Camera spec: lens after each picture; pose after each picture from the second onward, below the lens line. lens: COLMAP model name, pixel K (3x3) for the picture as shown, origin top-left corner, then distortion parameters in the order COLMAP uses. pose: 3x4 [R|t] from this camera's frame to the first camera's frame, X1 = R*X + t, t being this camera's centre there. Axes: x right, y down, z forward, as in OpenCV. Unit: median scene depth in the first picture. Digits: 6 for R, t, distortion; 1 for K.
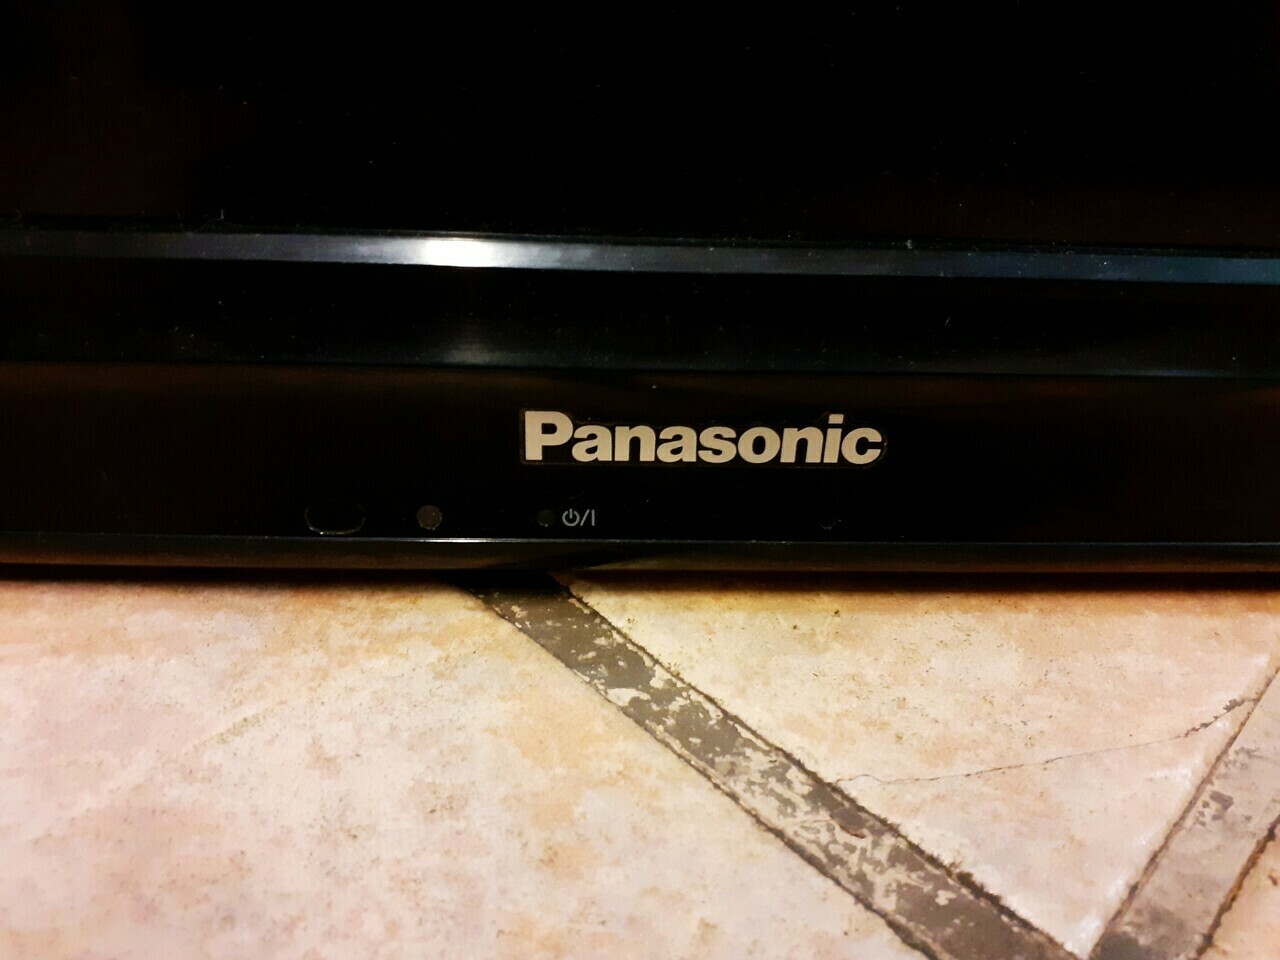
lens RADIAL K [[1052.7, 0, 640.0], [0, 1052.7, 480.0], [0, 0, 1]] dist [-0.006120, -0.009032]
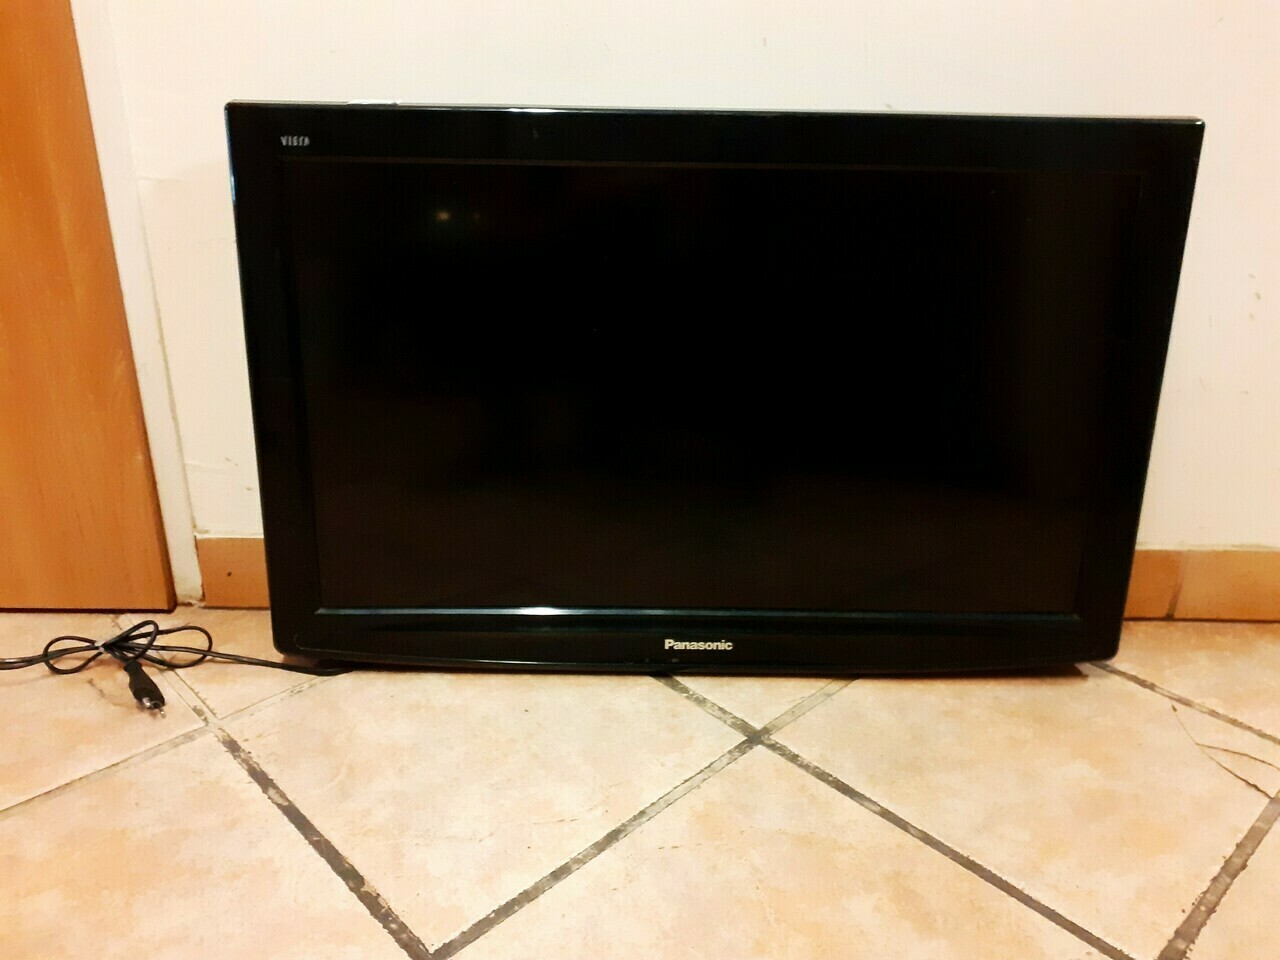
lens RADIAL K [[1072.5, 0, 637.8], [0, 1072.5, 455.4], [0, 0, 1]] dist [0.106731, -0.278272]
pose [[0.999224, -0.010875, -0.037845, -0.031359], [0.003157, 0.980140, -0.198284, 0.100640], [0.039250, 0.198011, 0.979414, -4.521108]]
